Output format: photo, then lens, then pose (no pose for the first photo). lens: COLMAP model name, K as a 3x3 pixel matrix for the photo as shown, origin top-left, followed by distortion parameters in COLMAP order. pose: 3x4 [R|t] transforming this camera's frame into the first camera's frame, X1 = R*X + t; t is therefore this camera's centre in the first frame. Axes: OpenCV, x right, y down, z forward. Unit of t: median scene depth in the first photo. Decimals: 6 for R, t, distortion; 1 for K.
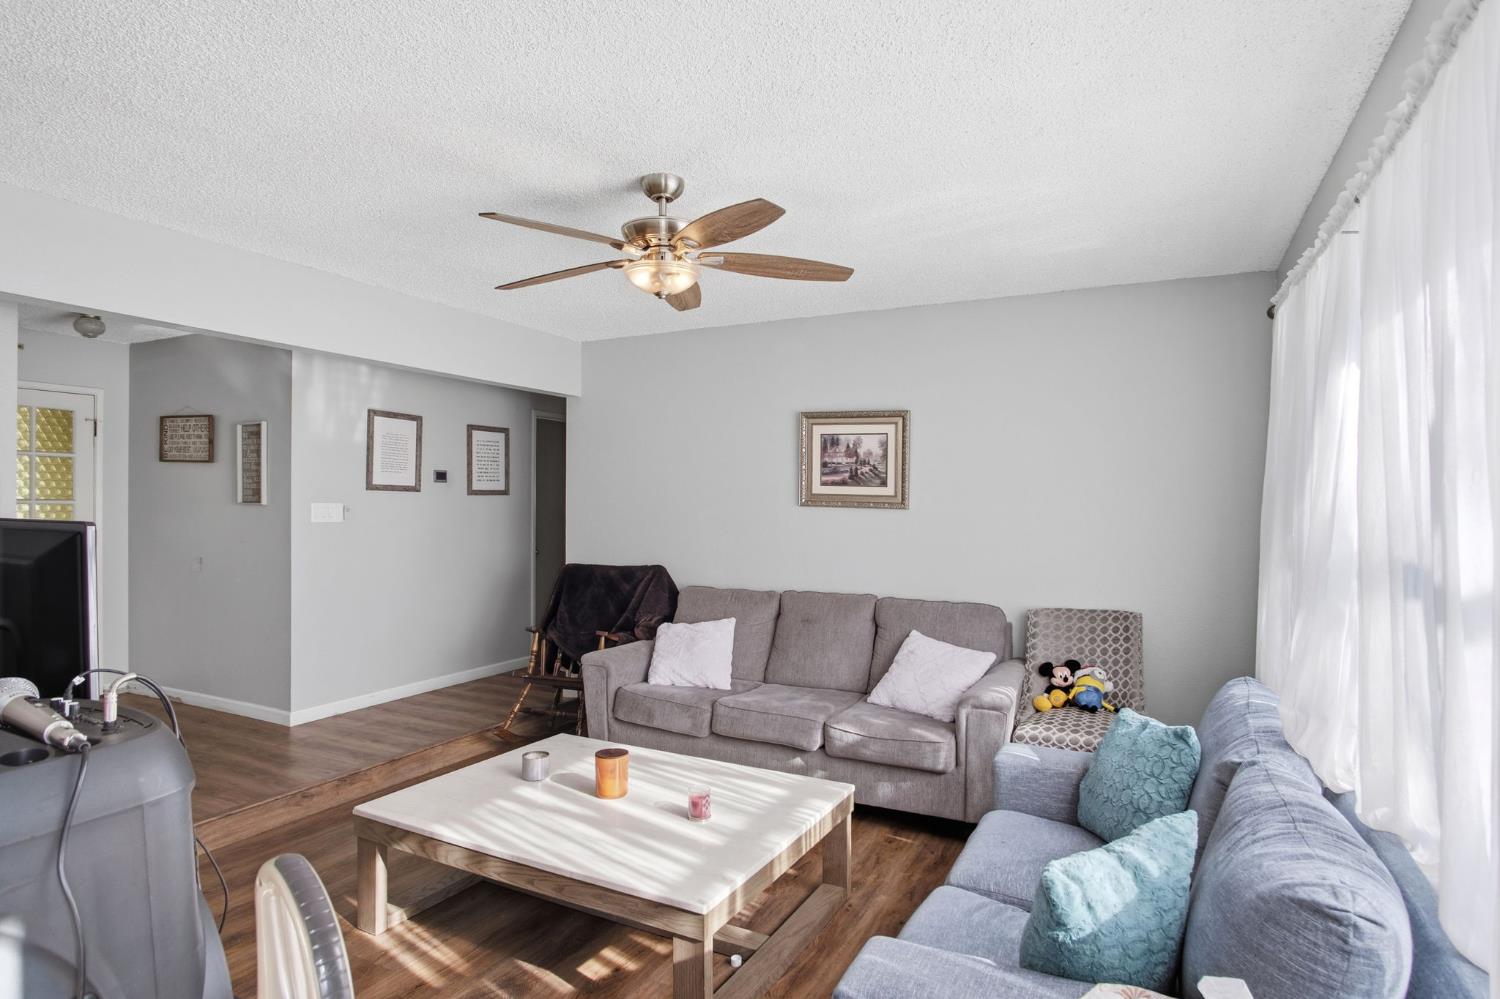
lens RADIAL K [[822.0, 0, 748.2], [0, 822.0, 495.6], [0, 0, 1]] dist [0.000217, 0.000175]
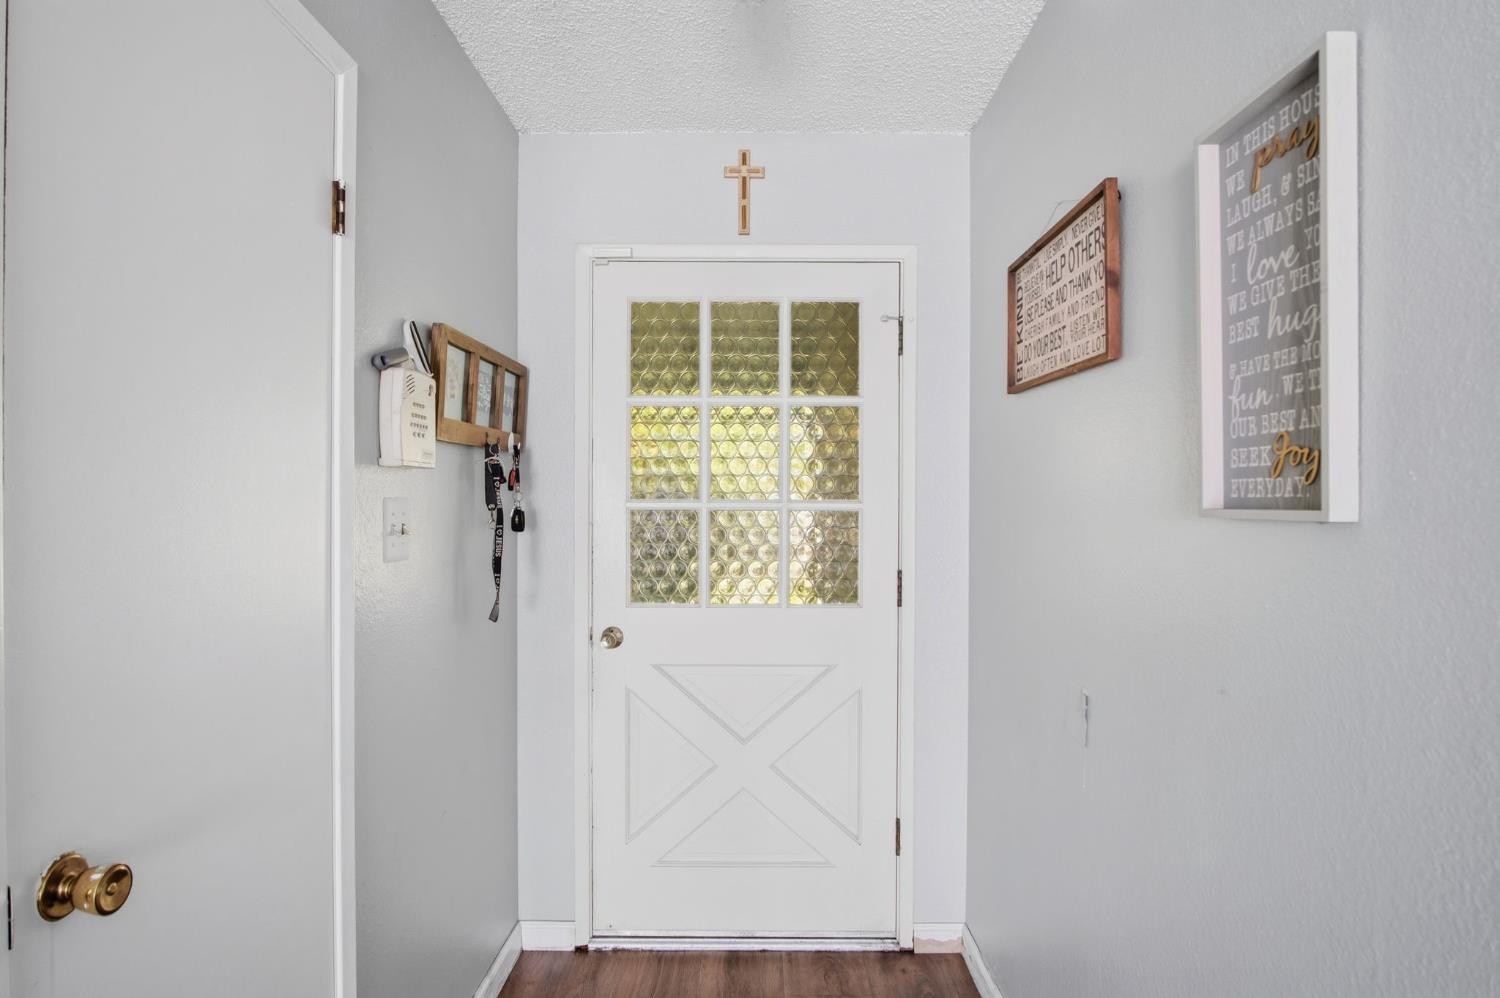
lens RADIAL K [[818.0, 0, 751.7], [0, 818.0, 496.0], [0, 0, 1]] dist [-0.007470, -0.001018]
pose [[0.459594, -0.008230, -0.888091, -0.489266], [0.004257, 0.999966, -0.007064, 0.006299], [0.888119, -0.000534, 0.459613, 0.802424]]
